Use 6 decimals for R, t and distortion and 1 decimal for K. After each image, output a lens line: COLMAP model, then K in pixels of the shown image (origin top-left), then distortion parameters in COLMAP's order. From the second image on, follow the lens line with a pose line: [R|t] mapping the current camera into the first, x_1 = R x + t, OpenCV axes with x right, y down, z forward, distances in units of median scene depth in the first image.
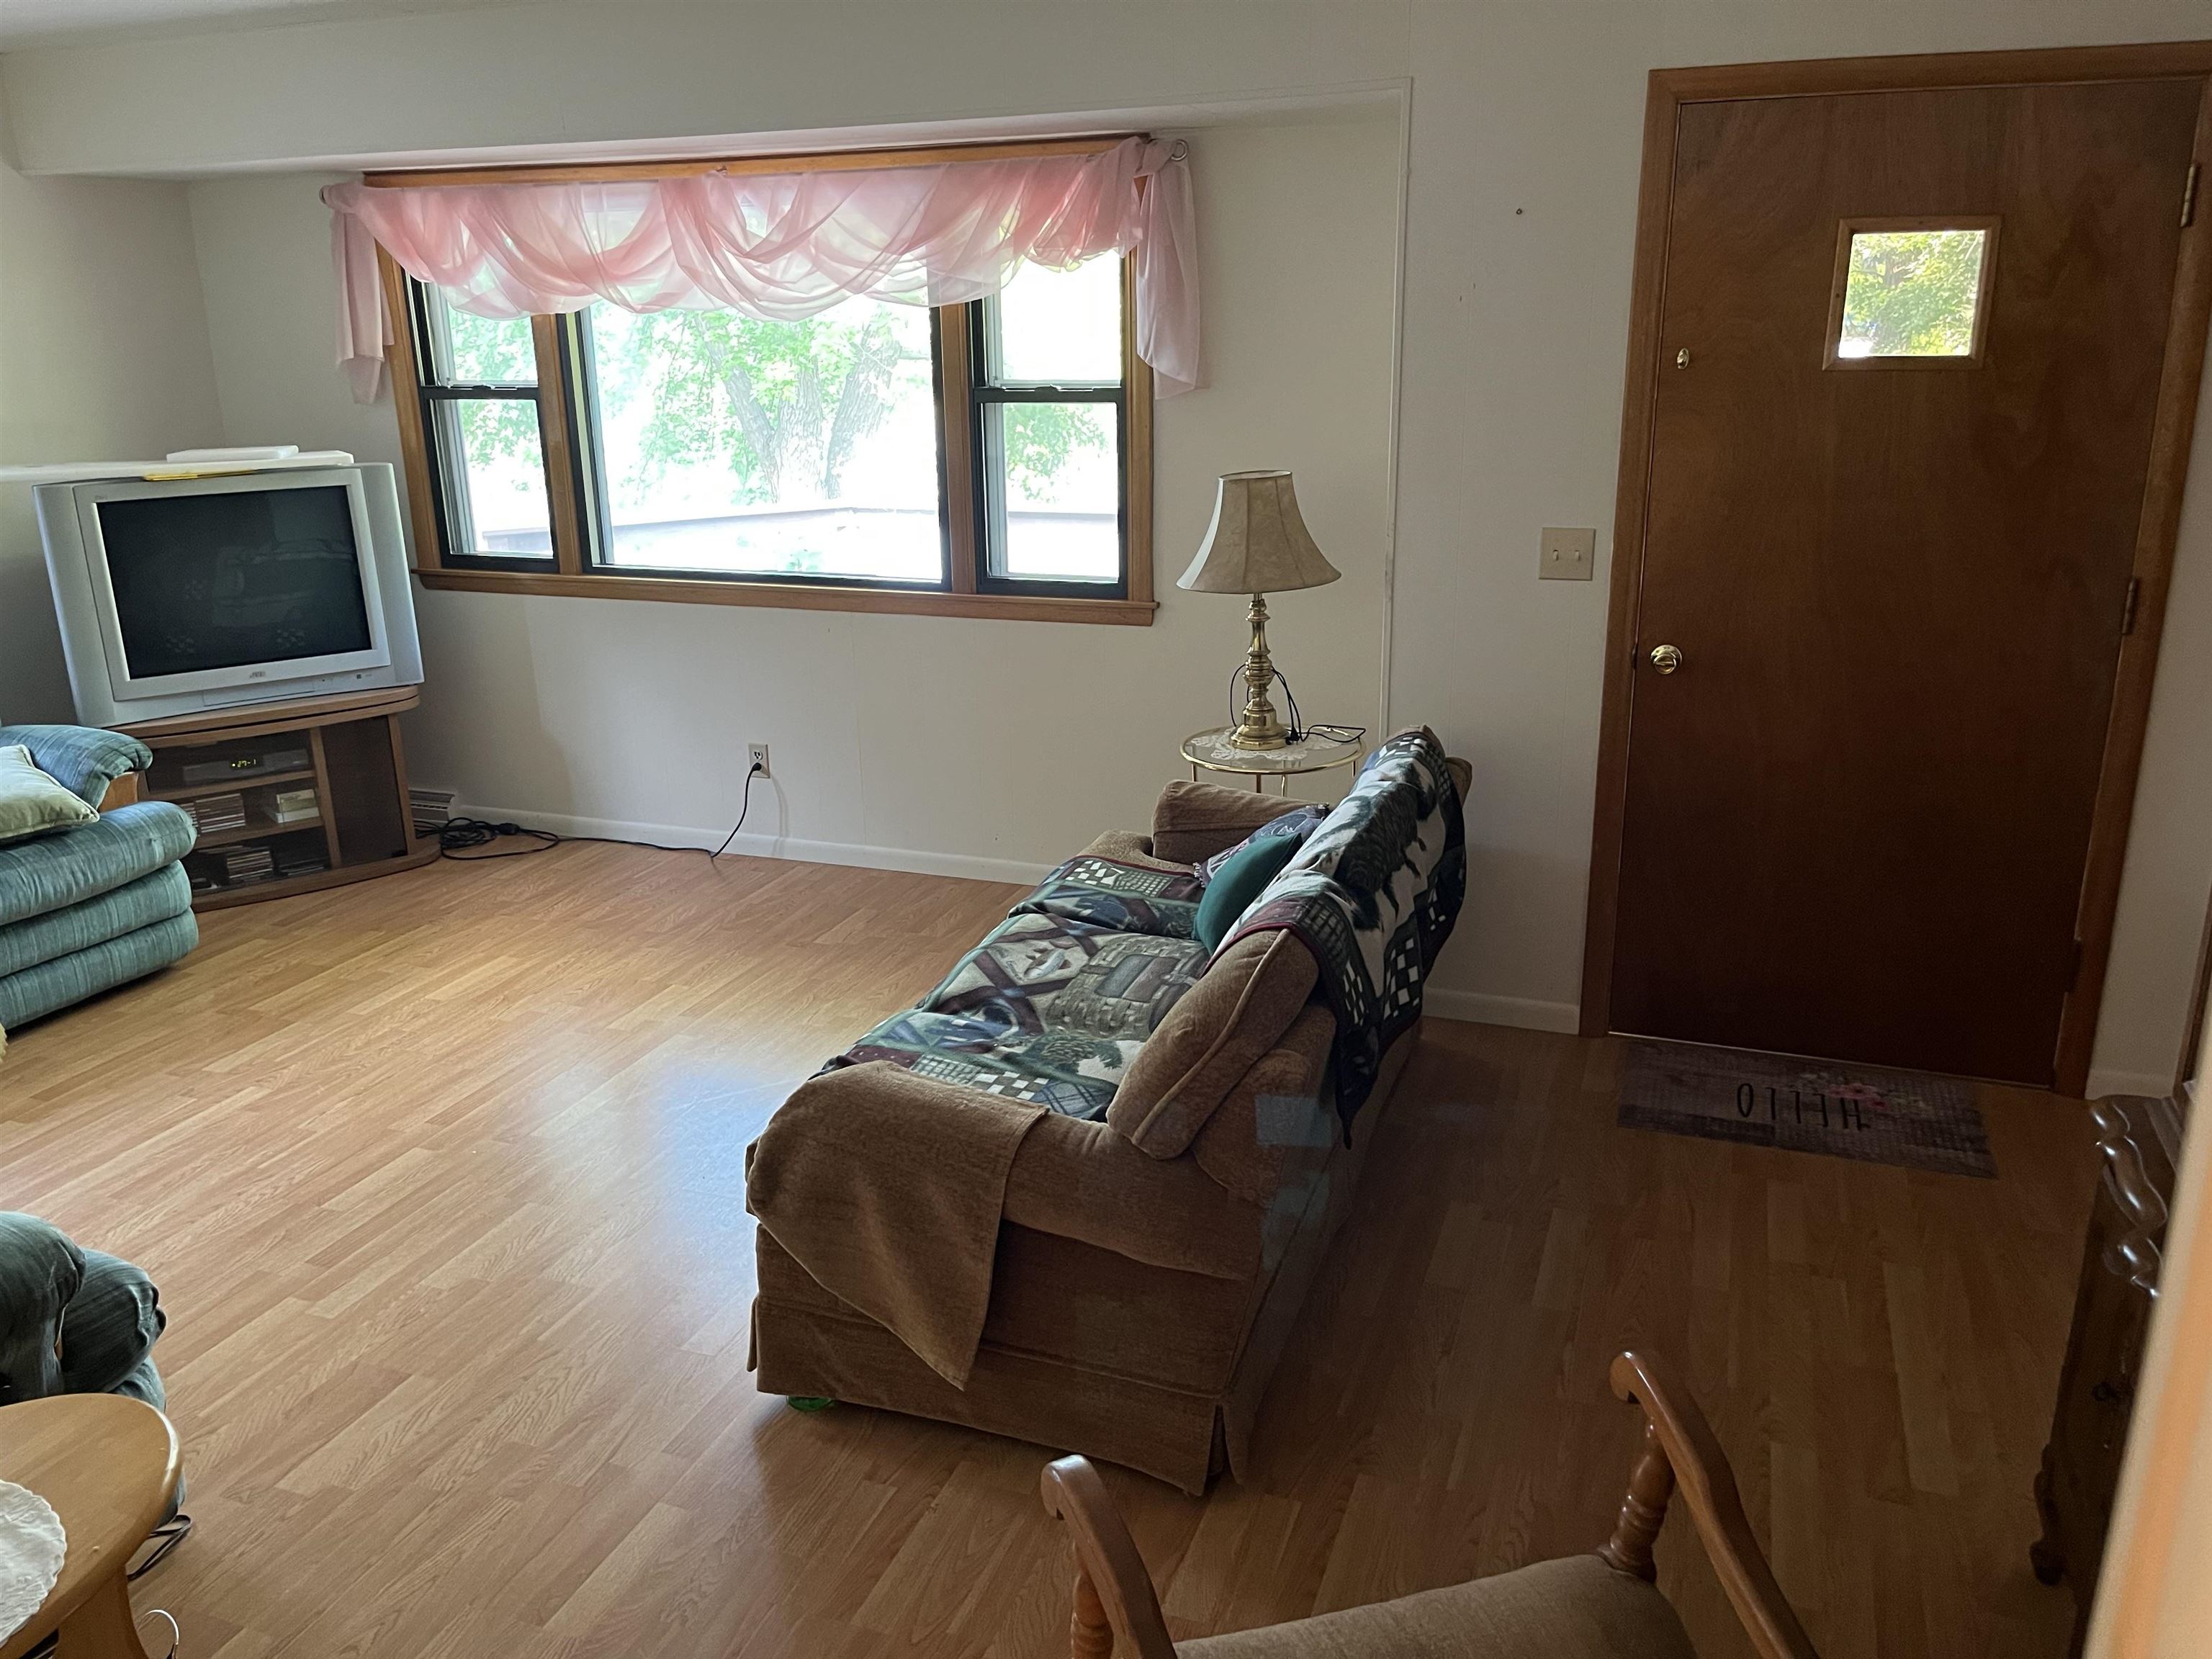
lens RADIAL K [[1689.1, 0, 1111.1], [0, 1689.1, 834.4], [0, 0, 1]] dist [0.060745, -0.080812]
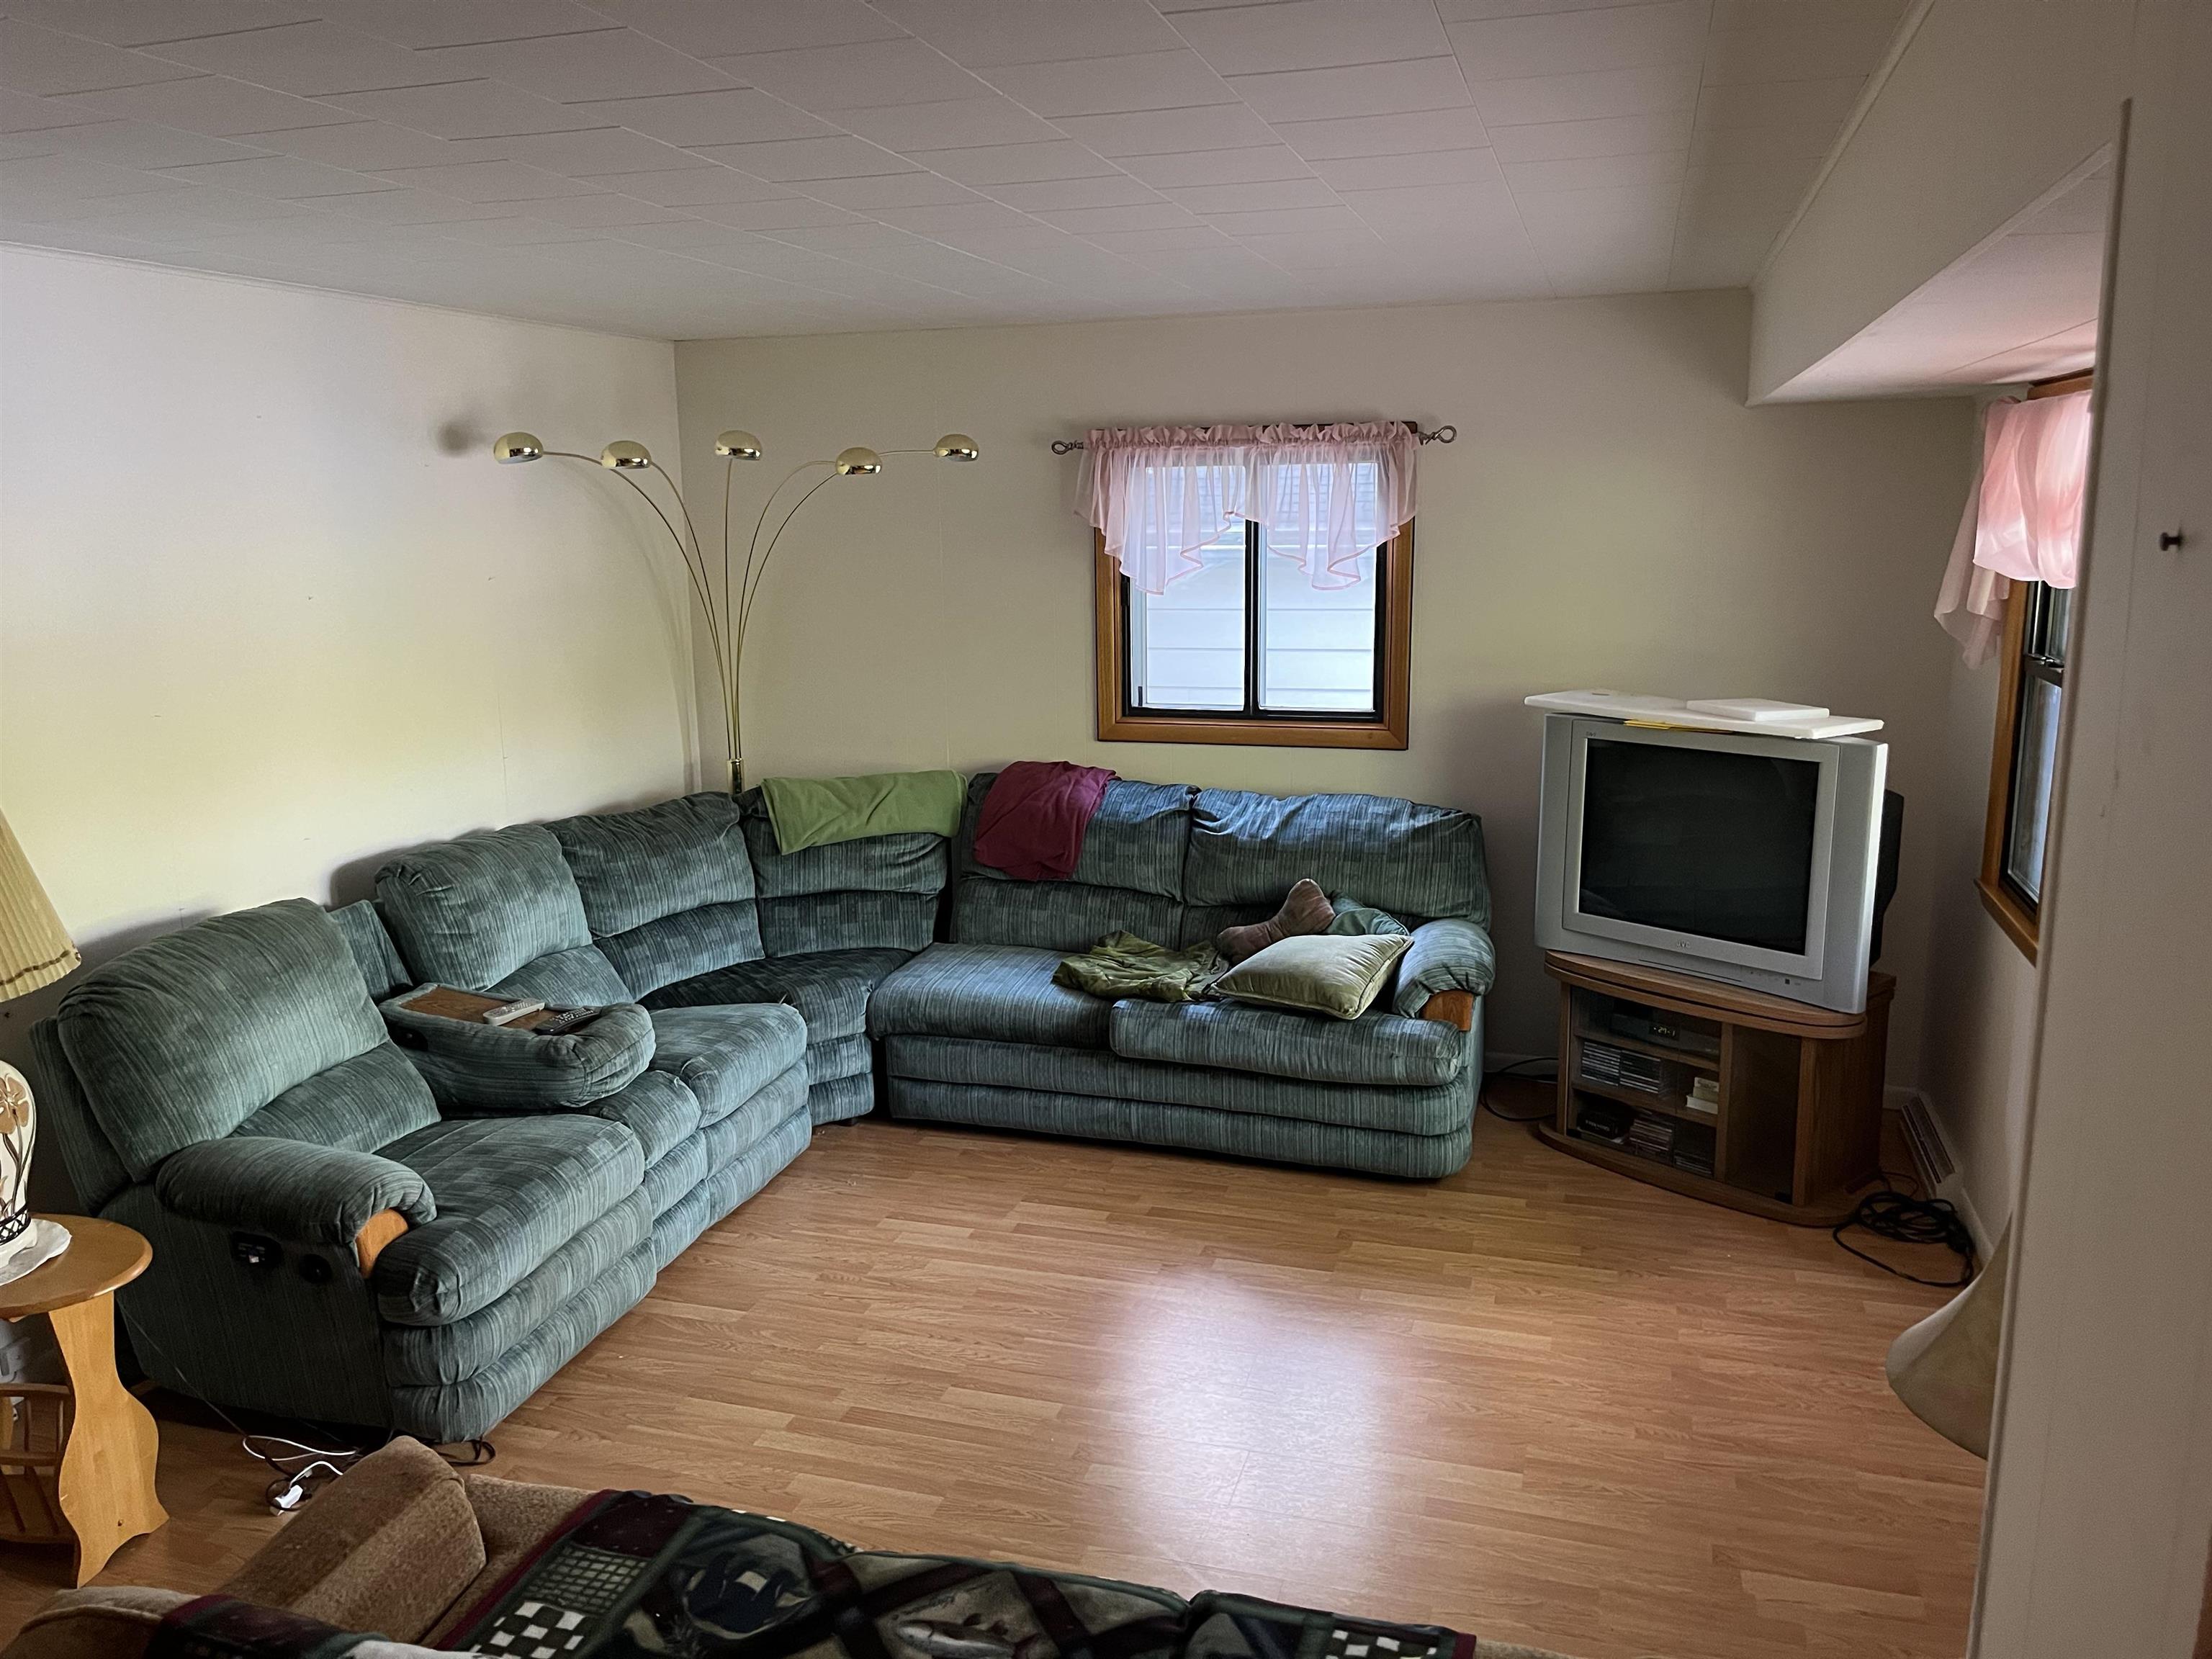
lens RADIAL K [[1689.1, 0, 1110.9], [0, 1689.1, 825.8], [0, 0, 1]] dist [0.060745, -0.080812]
pose [[0.044365, 0.205160, -0.977722, 0.410751], [-0.279703, 0.942096, 0.184992, -0.270686], [0.959061, 0.265265, 0.099180, 0.692617]]
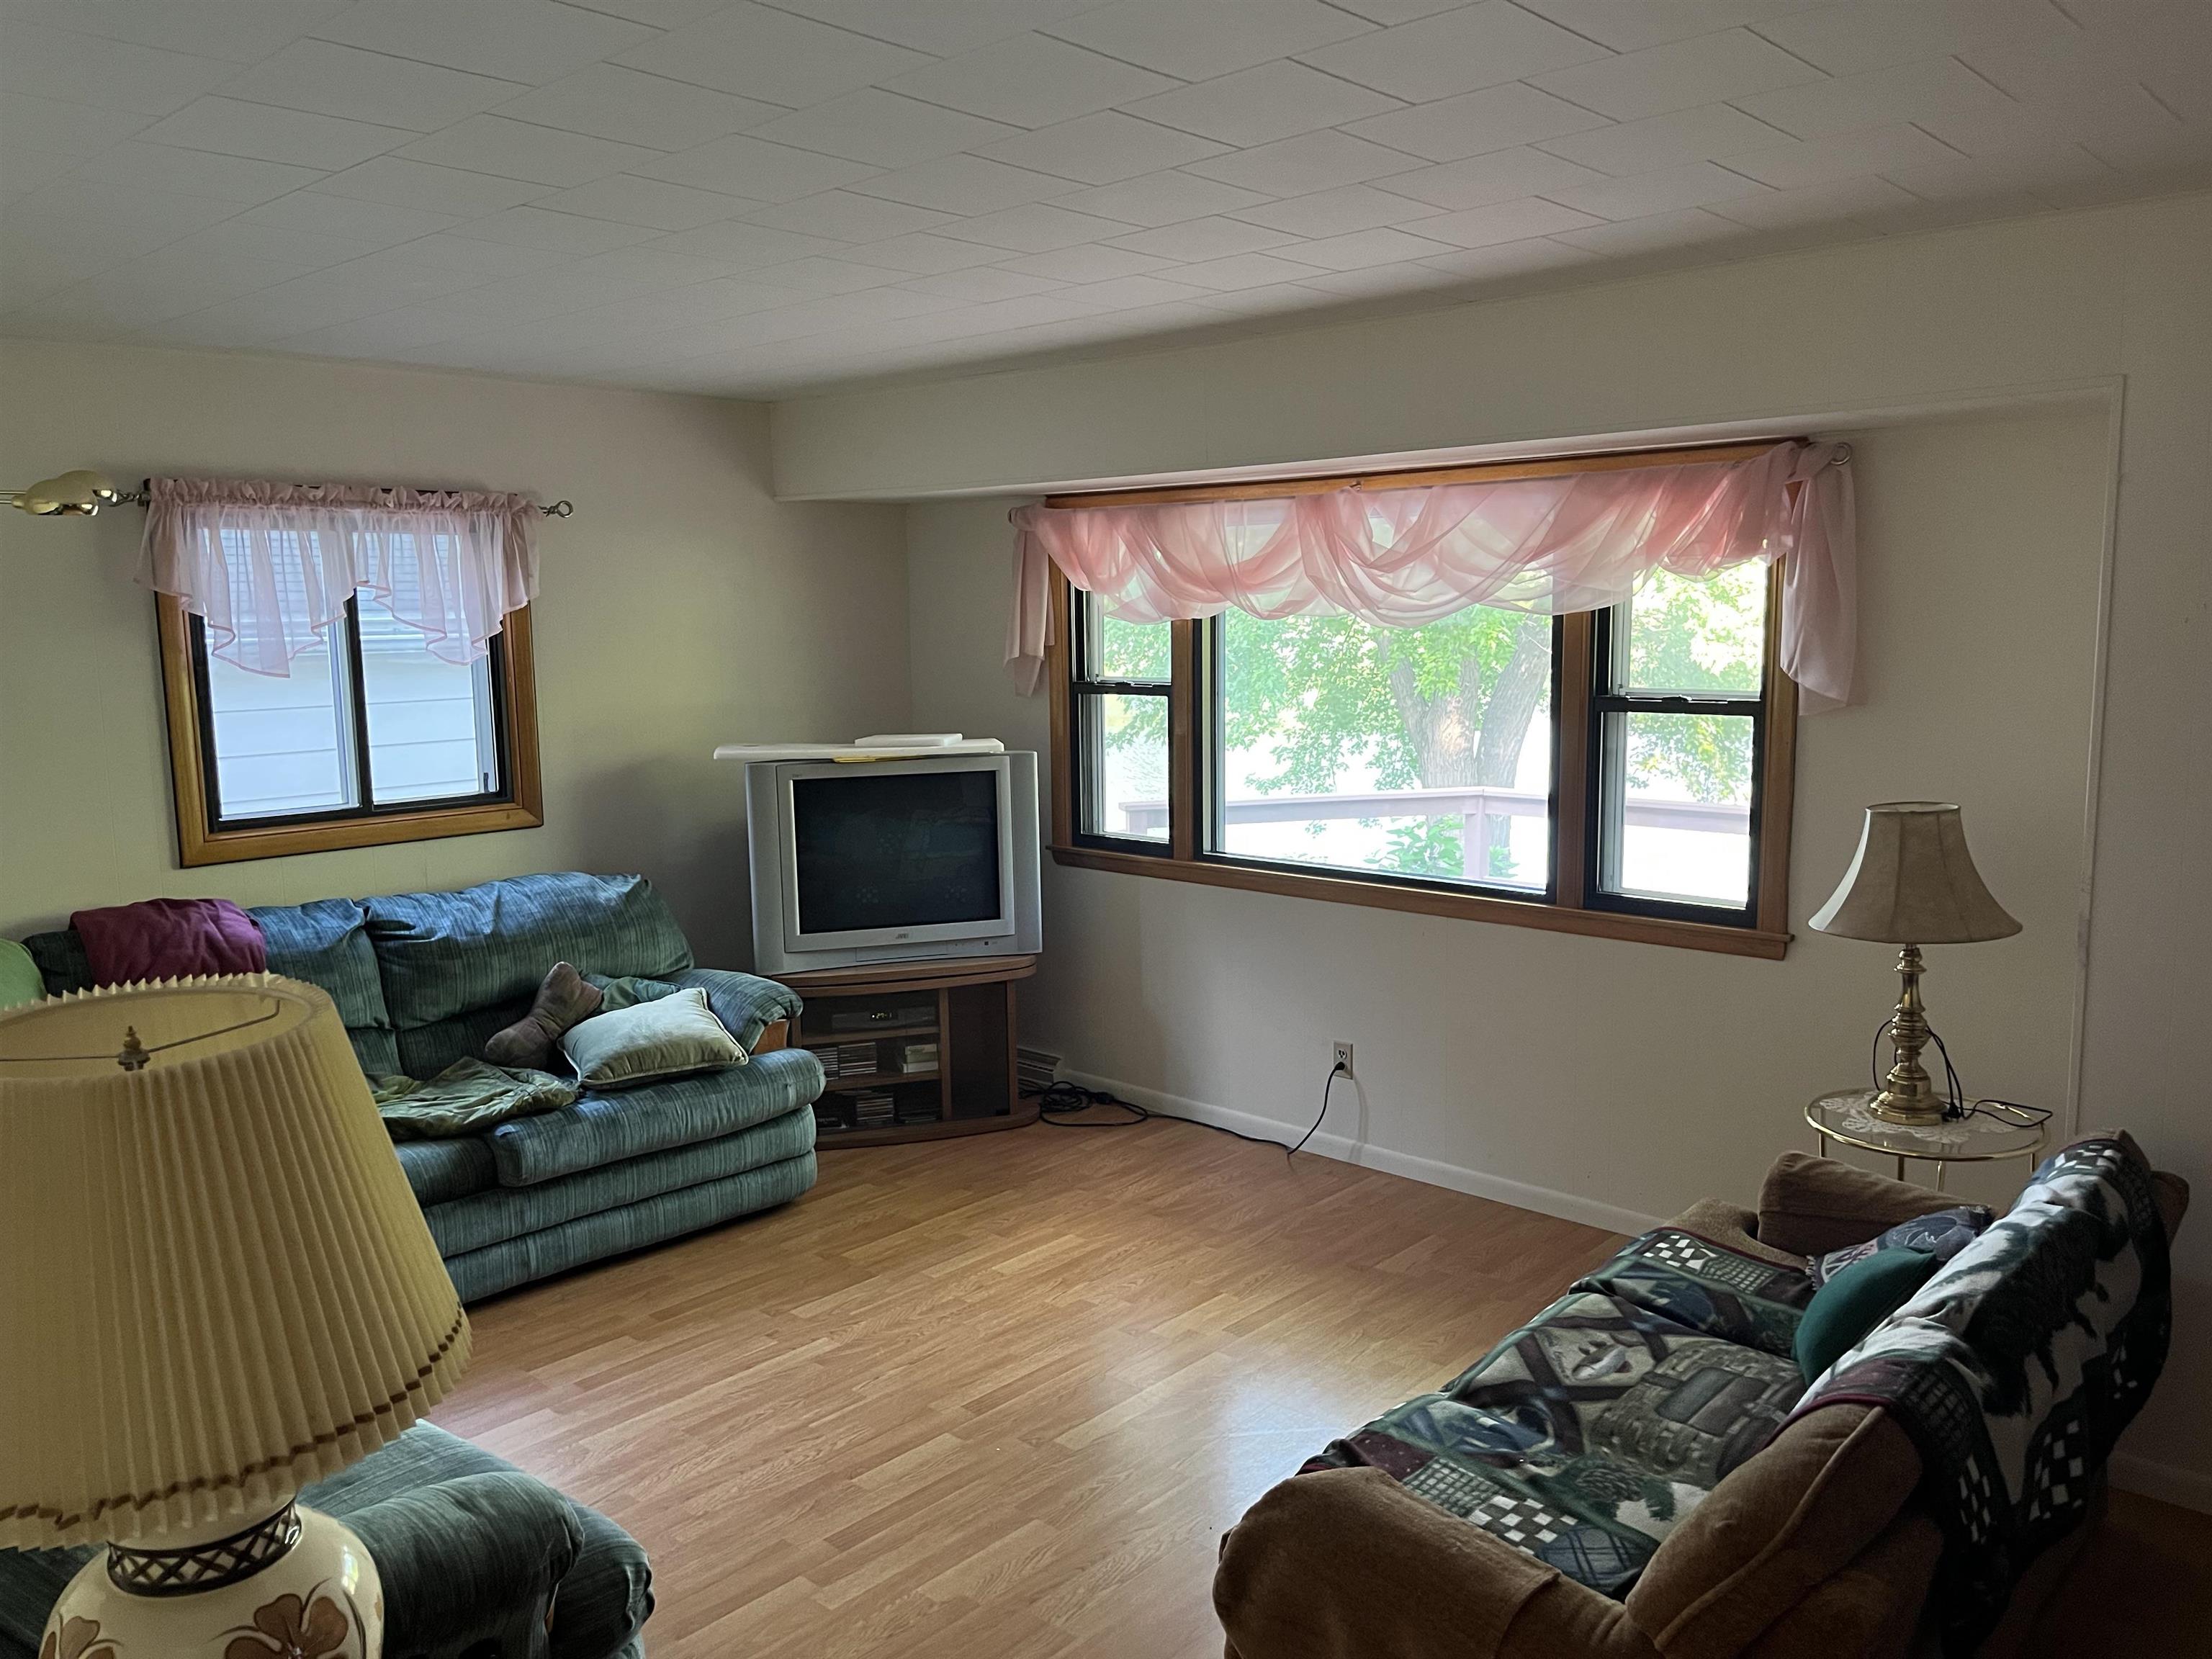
lens RADIAL K [[1689.1, 0, 1099.7], [0, 1689.1, 833.8], [0, 0, 1]] dist [0.060745, -0.080812]
pose [[0.923220, 0.054190, -0.380433, 0.031752], [-0.111030, 0.985399, -0.129080, -0.037598], [0.367883, 0.161409, 0.915756, 0.045718]]
